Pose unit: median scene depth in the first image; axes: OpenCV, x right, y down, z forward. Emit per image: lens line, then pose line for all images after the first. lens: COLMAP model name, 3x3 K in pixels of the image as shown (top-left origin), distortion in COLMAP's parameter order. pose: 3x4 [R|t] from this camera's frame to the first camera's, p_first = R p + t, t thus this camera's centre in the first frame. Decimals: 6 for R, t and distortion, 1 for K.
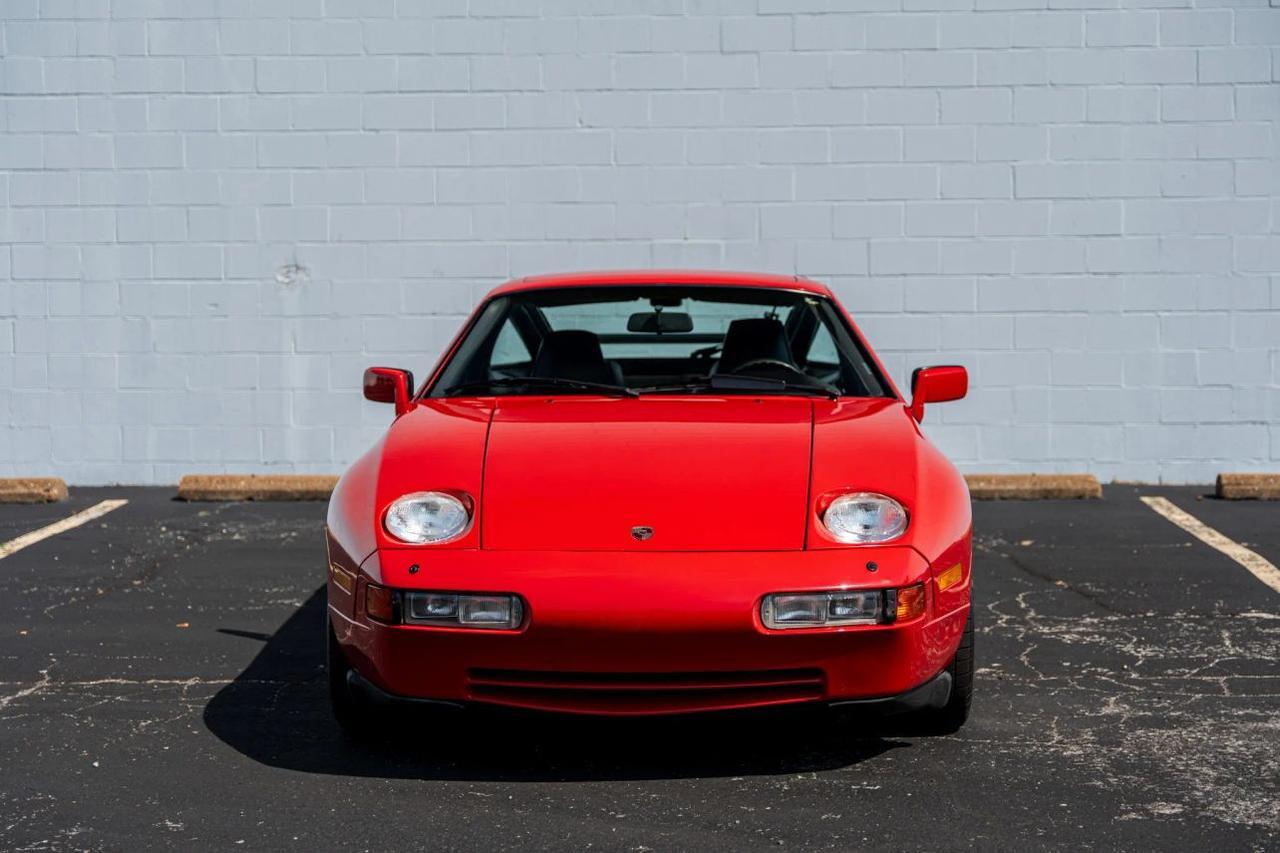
lens RADIAL K [[2063.4, 0, 640.3], [0, 2063.4, 492.5], [0, 0, 1]] dist [0.012974, 0.059700]
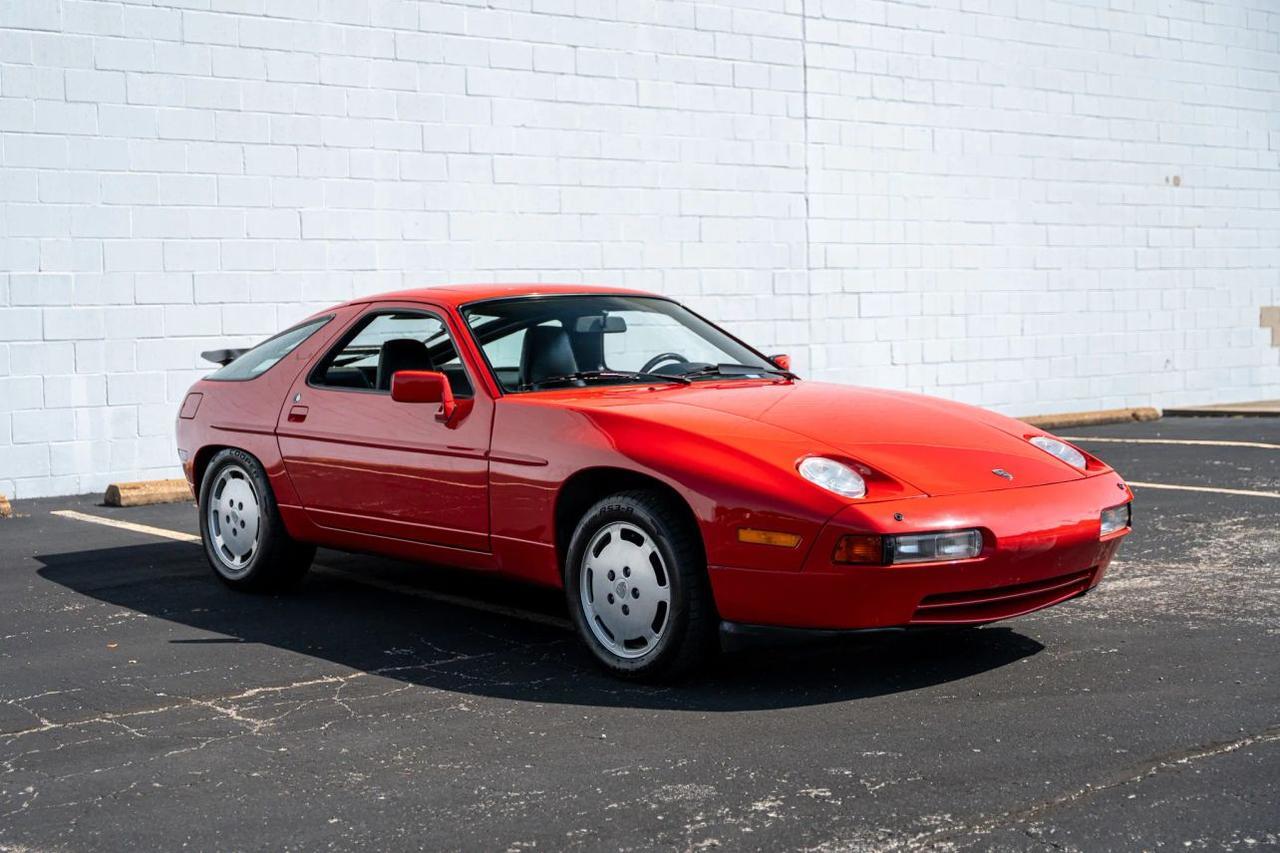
lens RADIAL K [[1776.7, 0, 640.0], [0, 1776.7, 426.5], [0, 0, 1]] dist [0.014638, 0.020297]
pose [[0.757388, -0.053137, 0.650800, -0.348385], [0.083194, 0.996413, -0.015463, -0.001782], [-0.647644, 0.065854, 0.759092, 0.098908]]
